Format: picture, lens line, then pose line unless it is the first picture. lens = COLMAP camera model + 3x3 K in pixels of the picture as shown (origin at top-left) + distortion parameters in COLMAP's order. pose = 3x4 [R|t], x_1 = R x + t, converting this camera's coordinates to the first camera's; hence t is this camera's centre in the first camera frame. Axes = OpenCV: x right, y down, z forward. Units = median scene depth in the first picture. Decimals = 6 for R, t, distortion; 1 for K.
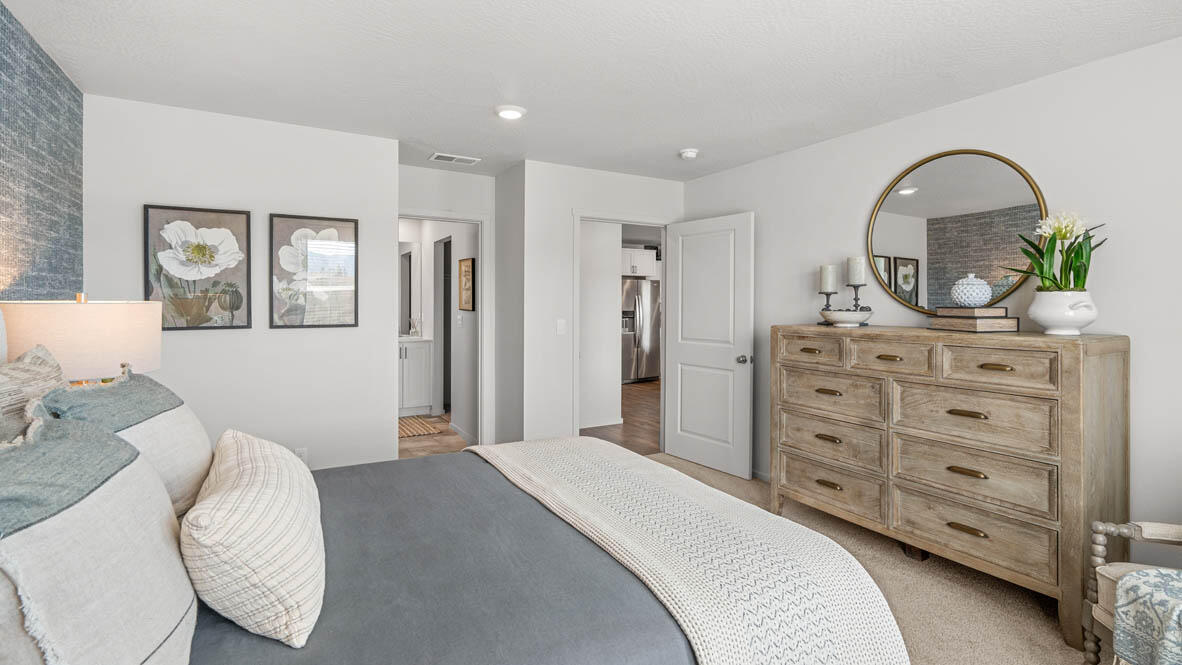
lens RADIAL K [[546.8, 0, 591.0], [0, 546.8, 305.1], [0, 0, 1]] dist [0.000056, 0.000631]
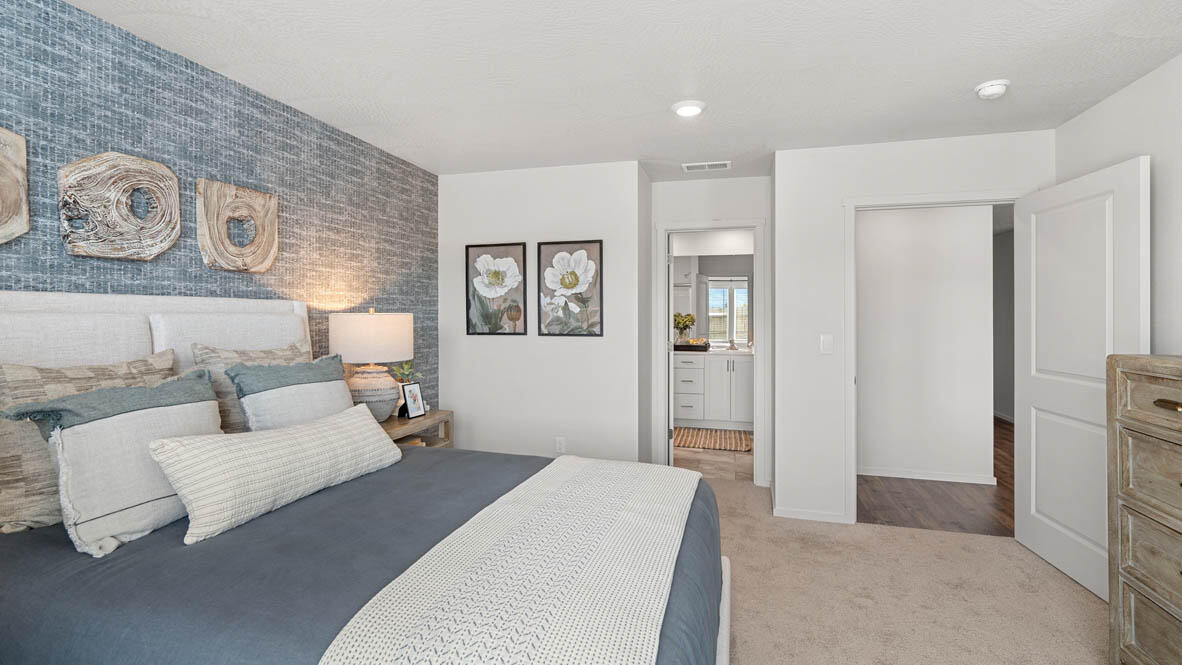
lens RADIAL K [[551.8, 0, 590.6], [0, 551.8, 311.1], [0, 0, 1]] dist [-0.001165, 0.000914]
pose [[0.686985, -0.005784, -0.726649, 0.405793], [-0.004479, 0.999916, -0.012194, 0.001919], [0.726658, 0.011632, 0.686901, 0.236083]]
